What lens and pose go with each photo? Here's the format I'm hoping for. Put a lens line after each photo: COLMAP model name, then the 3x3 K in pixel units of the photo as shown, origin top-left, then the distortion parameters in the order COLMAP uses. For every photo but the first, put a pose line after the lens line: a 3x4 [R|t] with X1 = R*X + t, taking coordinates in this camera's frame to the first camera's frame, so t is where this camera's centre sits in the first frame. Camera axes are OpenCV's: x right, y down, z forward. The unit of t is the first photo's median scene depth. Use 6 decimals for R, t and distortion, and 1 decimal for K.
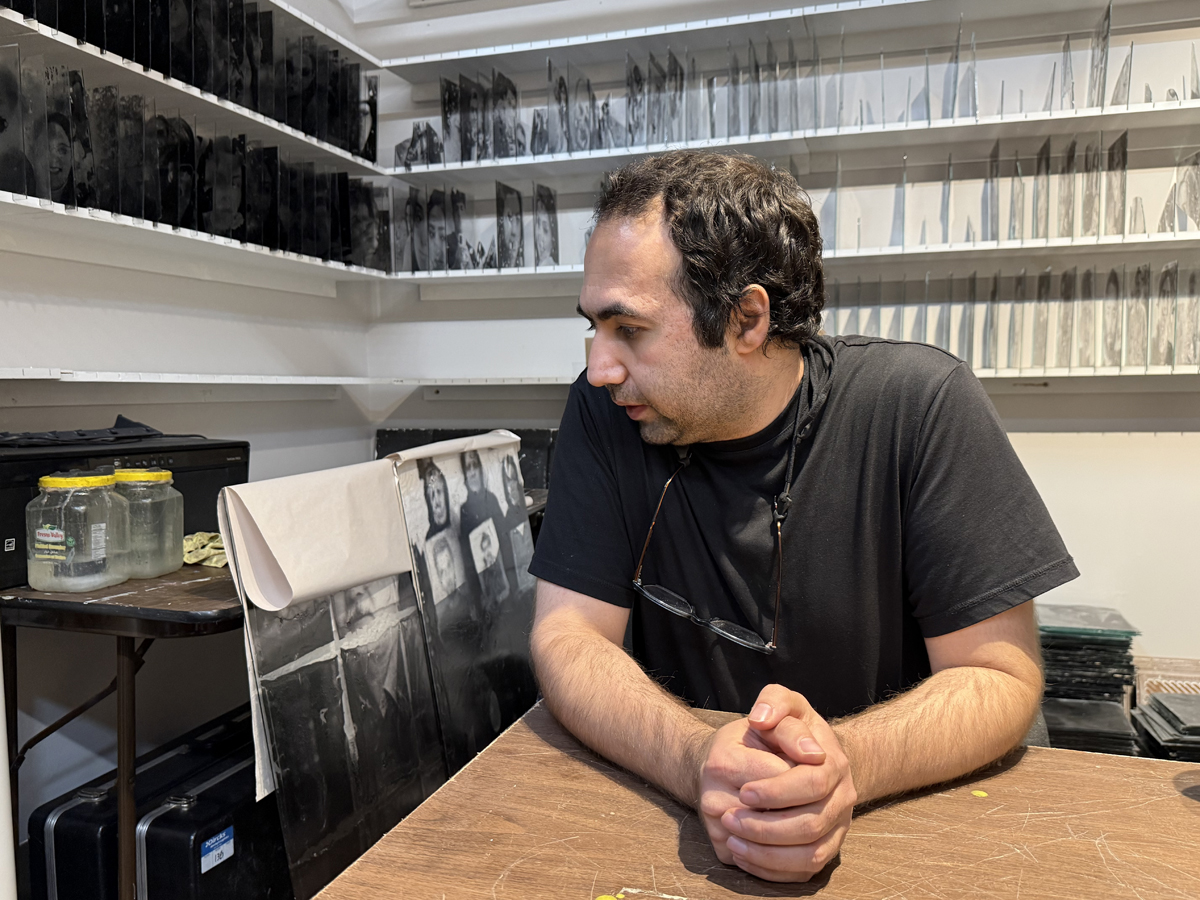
lens RADIAL K [[946.3, 0, 600.2], [0, 946.3, 447.7], [0, 0, 1]] dist [0.011525, 0.002614]
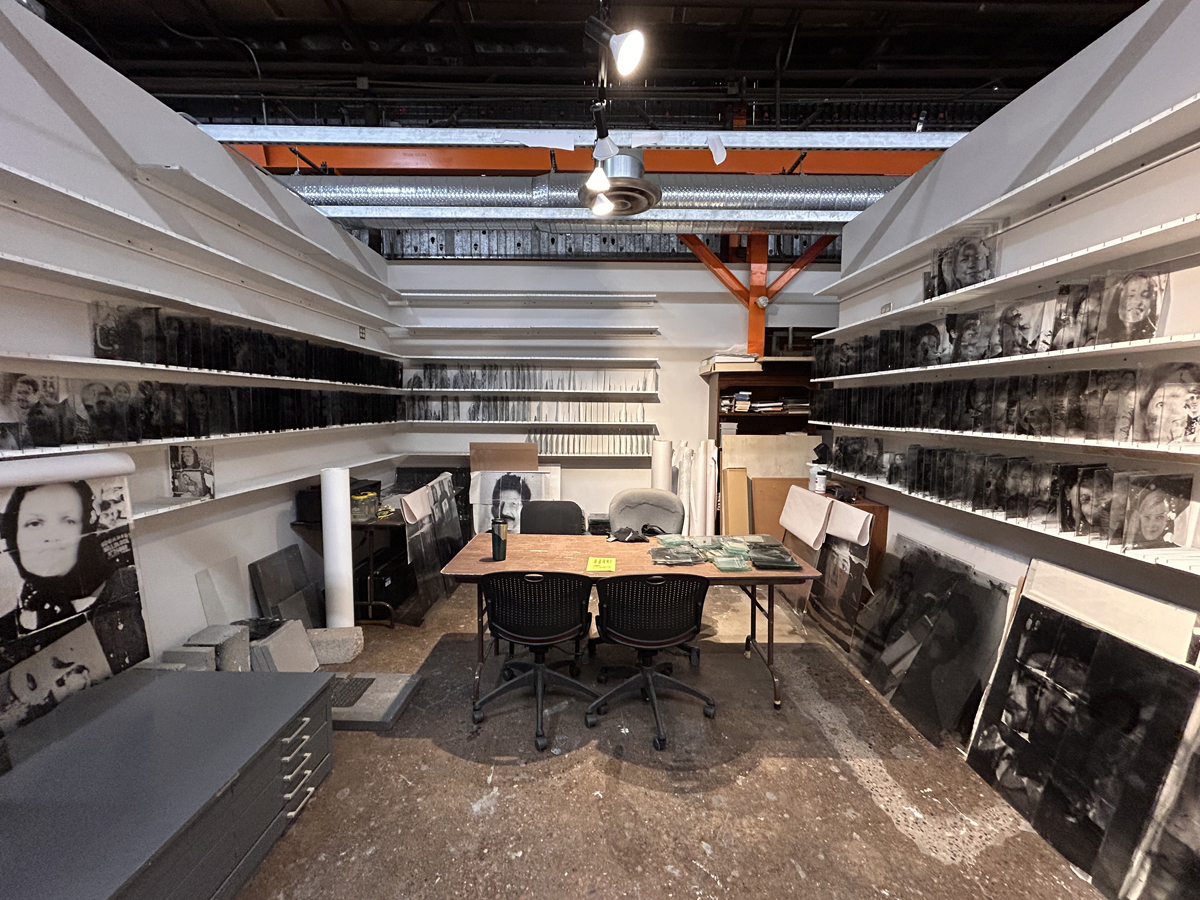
lens RADIAL K [[481.7, 0, 601.5], [0, 481.7, 444.0], [0, 0, 1]] dist [0.000134, 0.000001]
pose [[0.956090, -0.011794, 0.292837, -0.077573], [0.009079, 0.999902, 0.010627, -0.137322], [-0.292933, -0.007502, 0.956103, -0.882684]]
